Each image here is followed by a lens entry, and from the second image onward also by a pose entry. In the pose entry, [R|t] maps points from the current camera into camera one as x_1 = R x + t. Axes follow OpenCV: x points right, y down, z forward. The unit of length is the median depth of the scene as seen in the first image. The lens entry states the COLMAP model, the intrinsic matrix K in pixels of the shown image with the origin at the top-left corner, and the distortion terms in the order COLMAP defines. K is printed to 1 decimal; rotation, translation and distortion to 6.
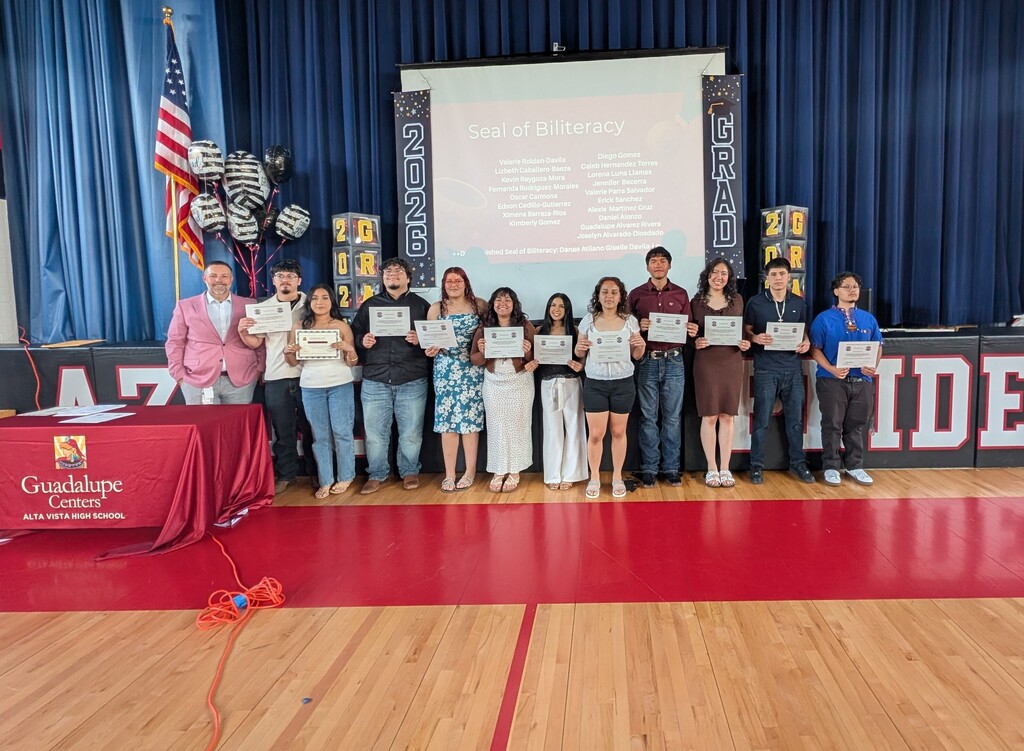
lens RADIAL K [[495.4, 0, 600.2], [0, 495.4, 327.3], [0, 0, 1]] dist [0.003399, 0.001225]
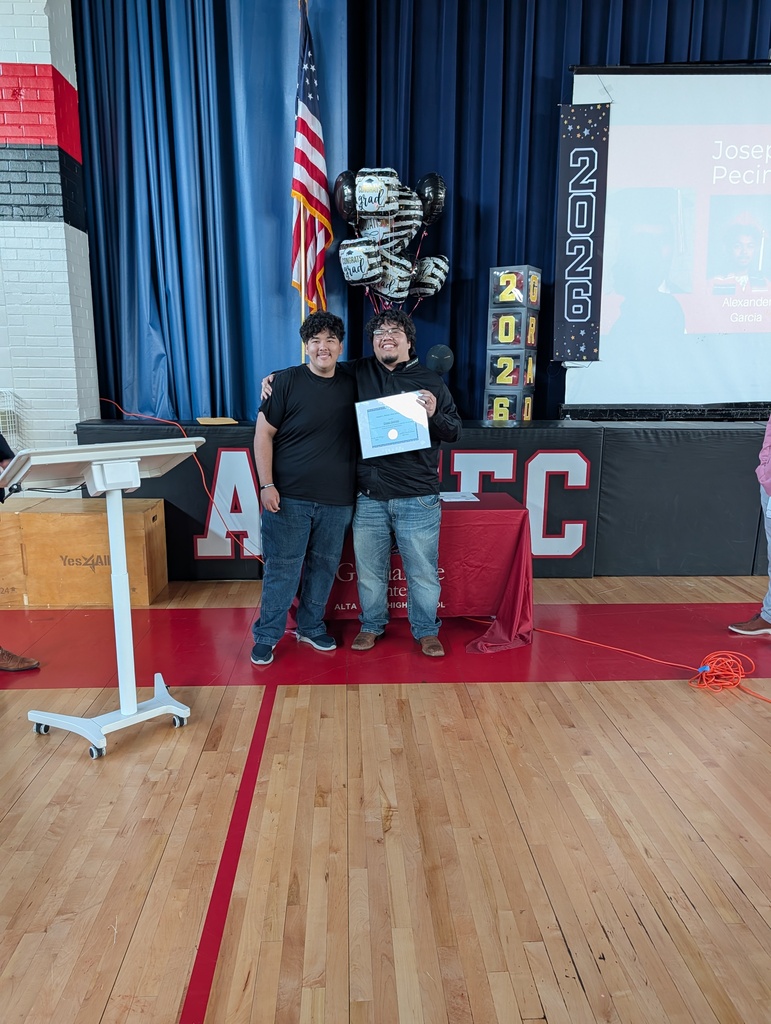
lens RADIAL K [[738.8, 0, 387.4], [0, 738.8, 525.4], [0, 0, 1]] dist [0.013981, -0.003750]
pose [[0.997495, 0.007750, 0.070308, -0.792377], [-0.017087, 0.990944, 0.133183, 0.032420], [-0.068640, -0.134051, 0.988594, -0.230866]]
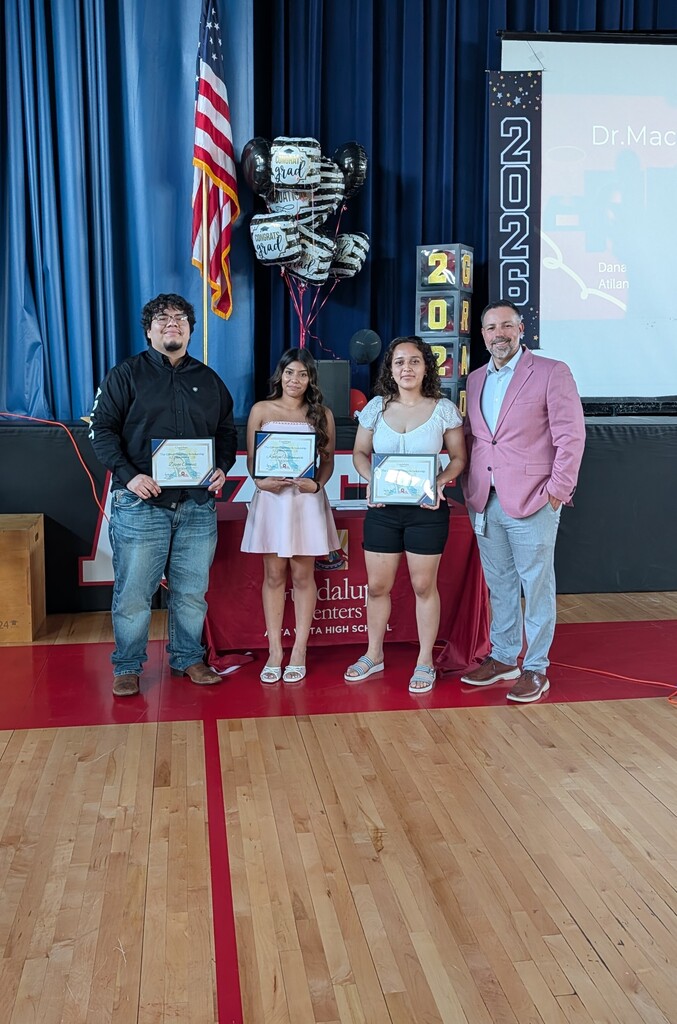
lens RADIAL K [[967.9, 0, 339.9], [0, 967.9, 469.4], [0, 0, 1]] dist [0.046345, -0.083675]
pose [[0.985424, -0.000655, 0.170115, -0.891310], [-0.006716, 0.999063, 0.042754, 0.036597], [-0.169983, -0.043273, 0.984496, -0.363207]]
